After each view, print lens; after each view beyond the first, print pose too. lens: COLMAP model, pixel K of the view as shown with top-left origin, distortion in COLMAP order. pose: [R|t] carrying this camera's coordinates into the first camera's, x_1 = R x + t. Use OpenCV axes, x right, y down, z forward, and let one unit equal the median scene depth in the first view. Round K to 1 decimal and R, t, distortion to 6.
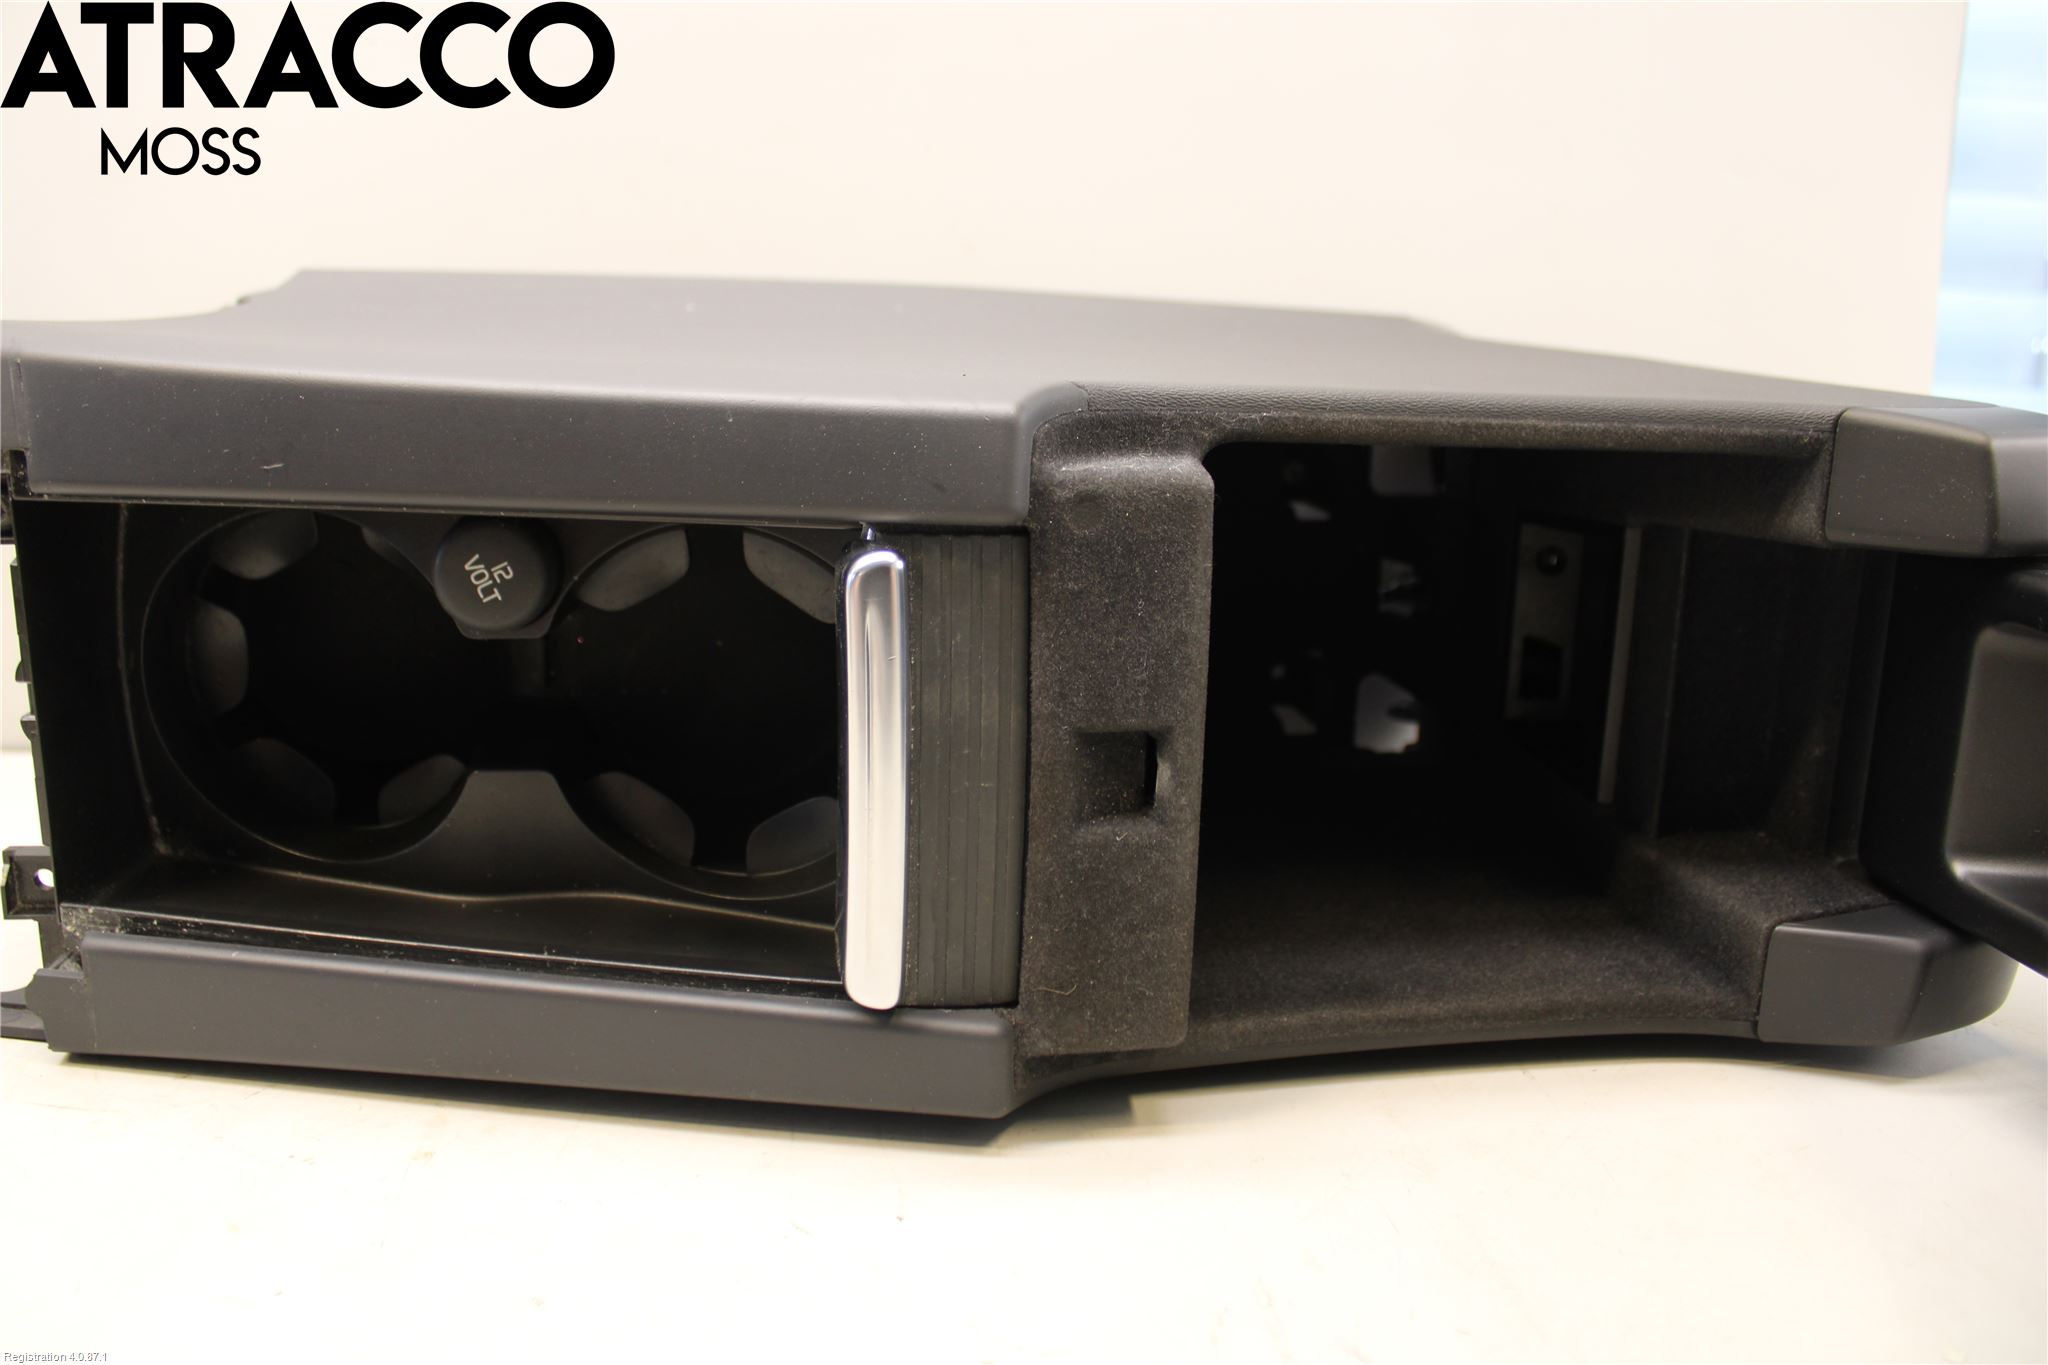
lens RADIAL K [[1719.1, 0, 1024.0], [0, 1719.1, 682.5], [0, 0, 1]] dist [-0.173259, 0.000231]
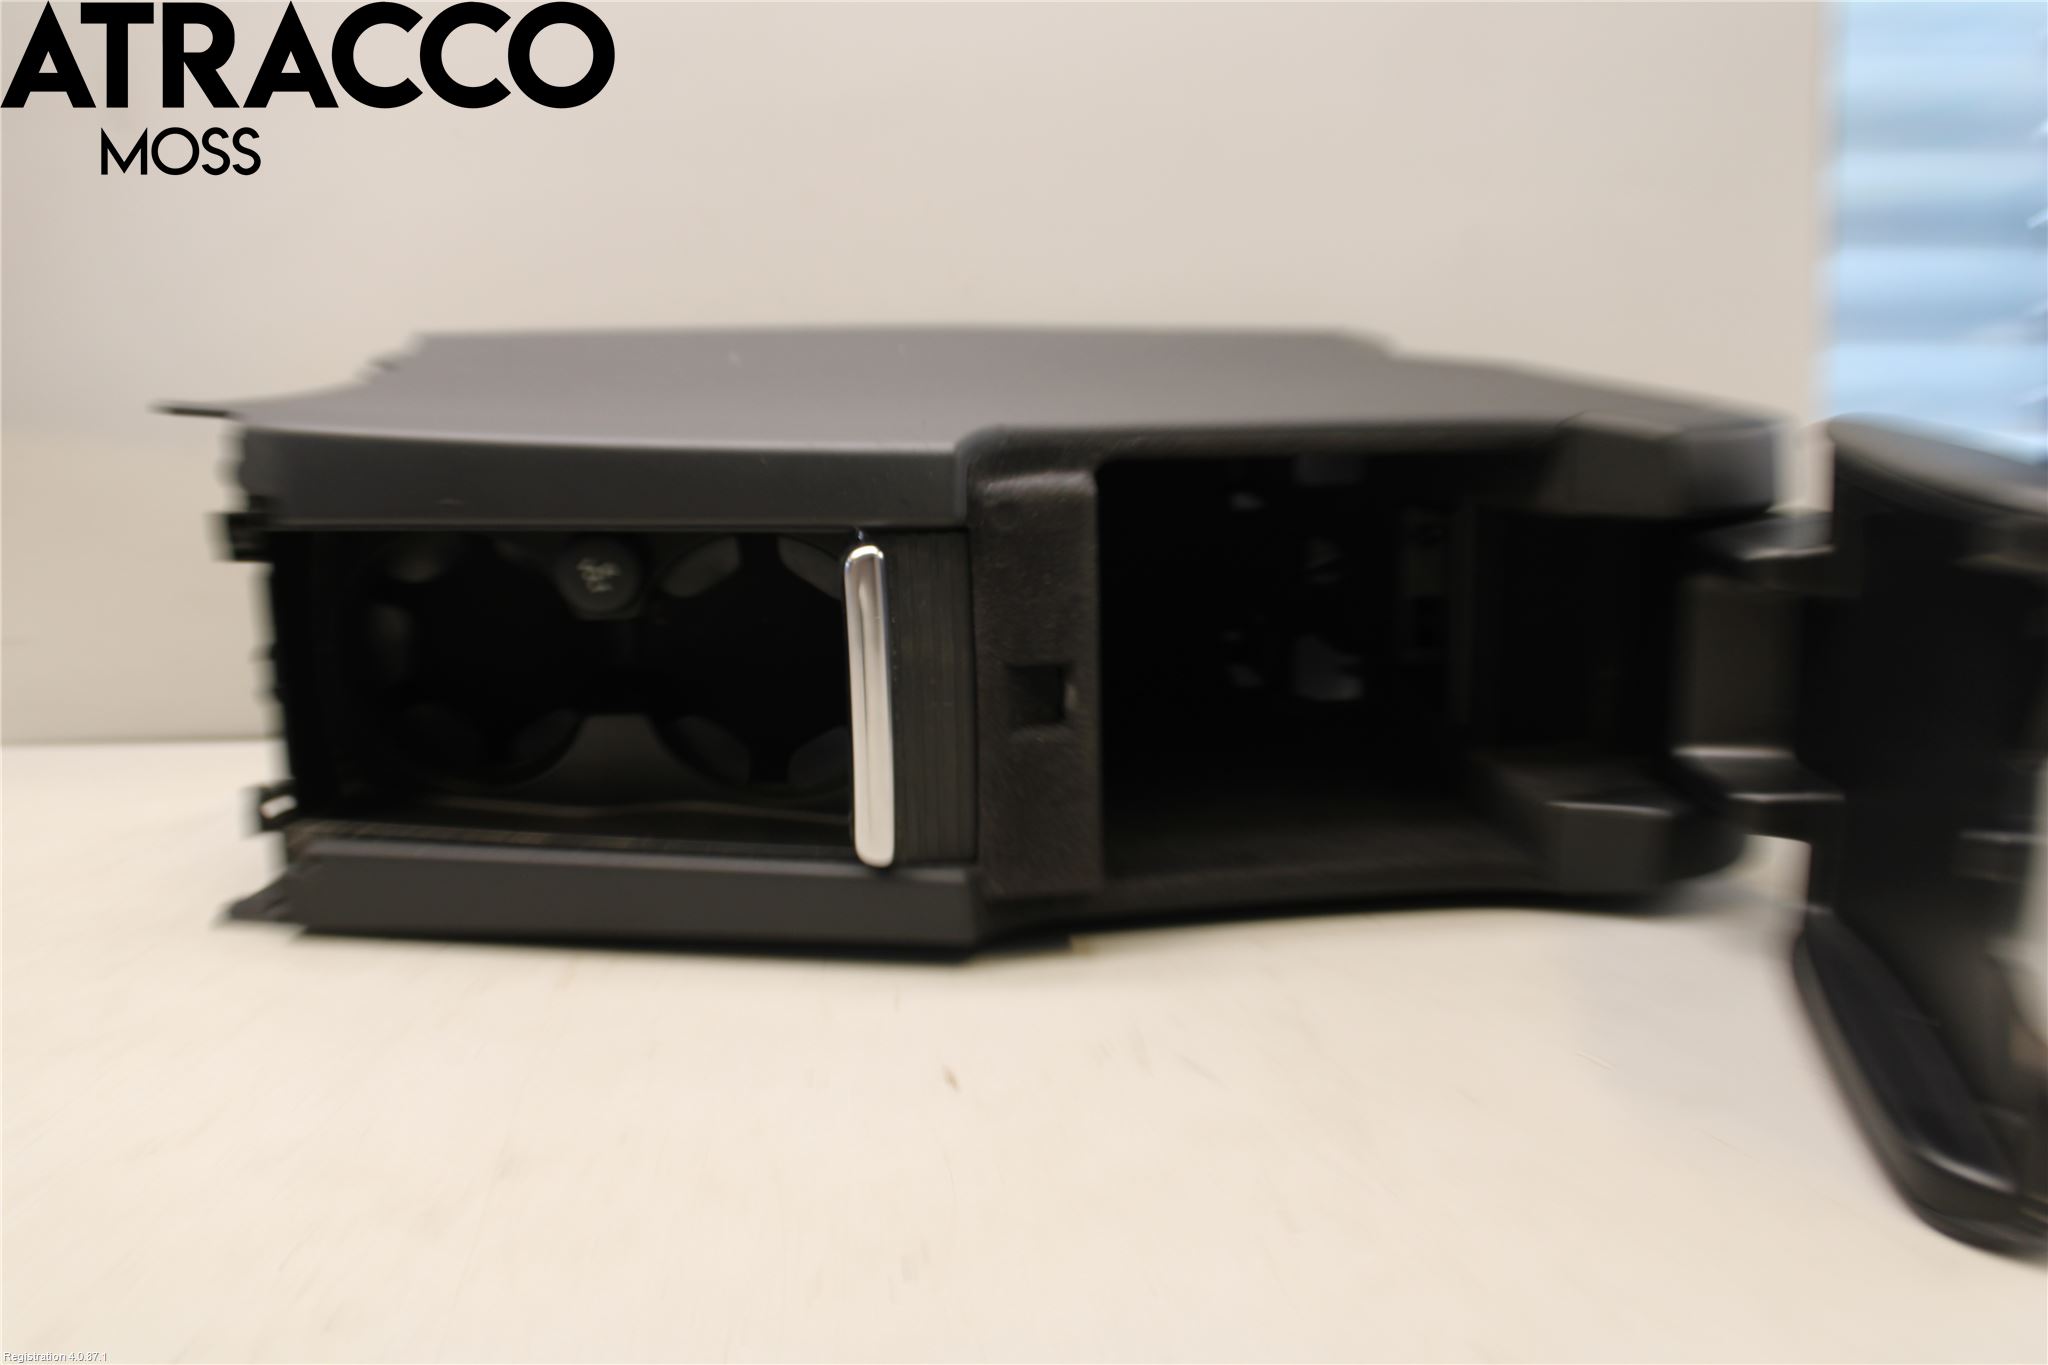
lens RADIAL K [[1719.1, 0, 1024.0], [0, 1719.1, 682.5], [0, 0, 1]] dist [-0.173259, 0.000231]
pose [[0.998850, -0.032078, -0.035622, 0.093710], [0.032196, 0.999478, 0.002748, 0.038532], [0.035515, -0.003891, 0.999362, -0.442427]]
